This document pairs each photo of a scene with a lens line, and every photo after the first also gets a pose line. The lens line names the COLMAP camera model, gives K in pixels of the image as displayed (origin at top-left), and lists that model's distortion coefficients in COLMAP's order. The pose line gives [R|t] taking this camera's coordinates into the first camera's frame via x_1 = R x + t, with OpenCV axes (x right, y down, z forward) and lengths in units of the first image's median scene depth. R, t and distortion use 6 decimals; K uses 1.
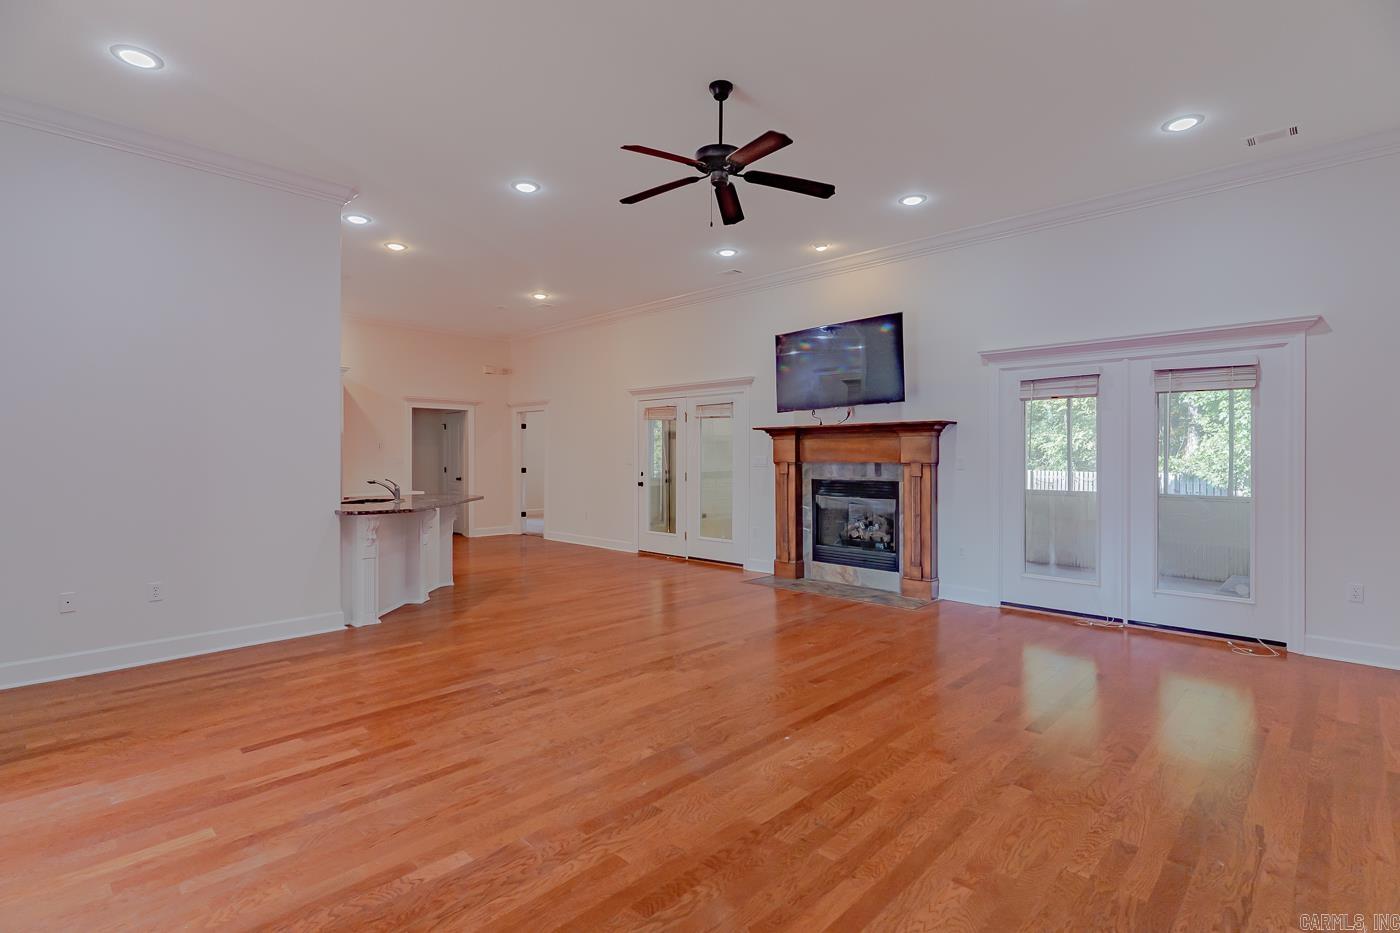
lens RADIAL K [[671.7, 0, 696.8], [0, 671.7, 458.5], [0, 0, 1]] dist [0.000986, -0.000050]
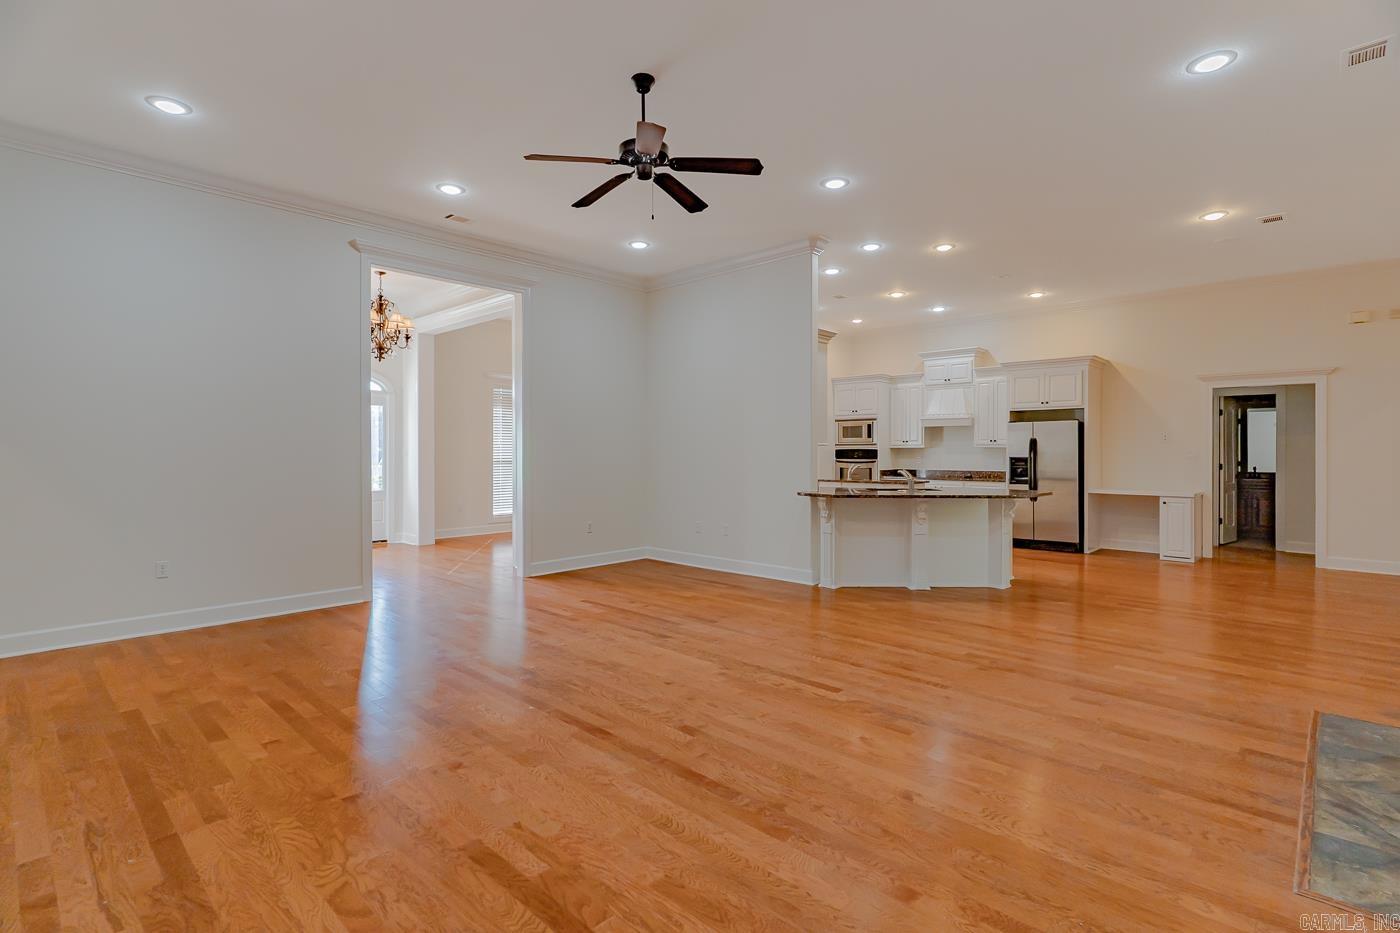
lens RADIAL K [[671.7, 0, 696.8], [0, 671.7, 458.5], [0, 0, 1]] dist [0.000986, -0.000050]
pose [[0.008884, 0.011047, -0.999900, 1.069801], [-0.002281, 0.999937, 0.011027, -0.000692], [0.999958, 0.002183, 0.008908, 1.101305]]
